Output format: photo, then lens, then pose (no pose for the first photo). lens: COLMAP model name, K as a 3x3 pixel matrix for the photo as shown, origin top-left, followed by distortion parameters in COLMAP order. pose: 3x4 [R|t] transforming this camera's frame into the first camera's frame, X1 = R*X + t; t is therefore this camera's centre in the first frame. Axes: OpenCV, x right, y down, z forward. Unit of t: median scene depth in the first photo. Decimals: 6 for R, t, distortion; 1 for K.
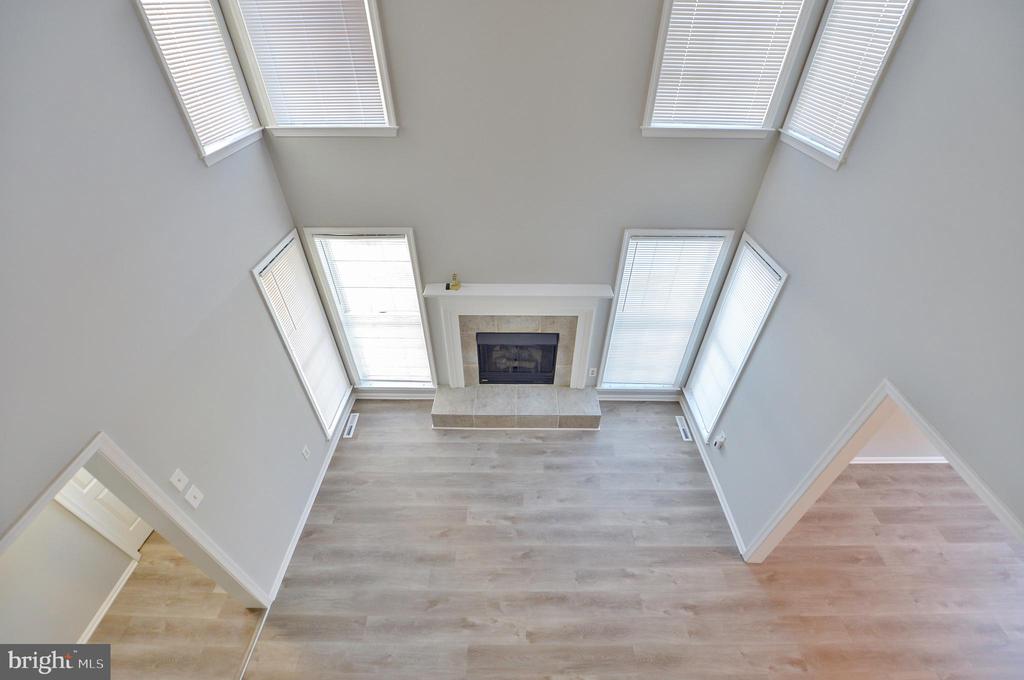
lens RADIAL K [[421.7, 0, 514.0], [0, 421.7, 347.8], [0, 0, 1]] dist [-0.019475, 0.000261]
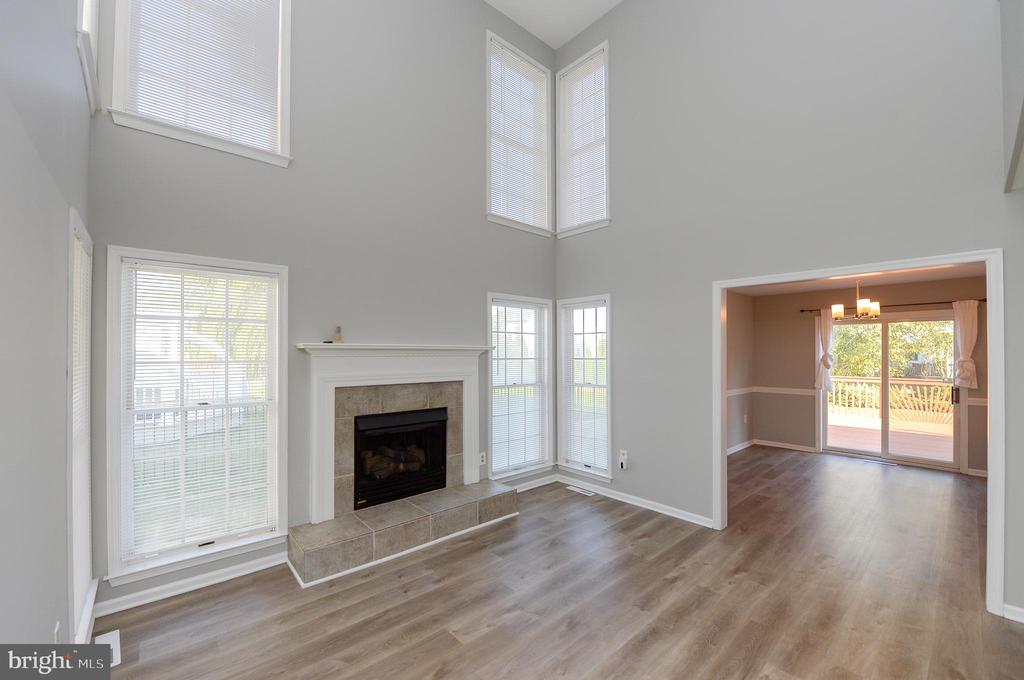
lens RADIAL K [[421.7, 0, 516.7], [0, 421.7, 350.9], [0, 0, 1]] dist [-0.019475, 0.000261]
pose [[0.731354, 0.013016, 0.681874, -0.423146], [0.442636, 0.751567, -0.489102, 0.403117], [-0.518840, 0.659529, 0.543900, 0.368680]]
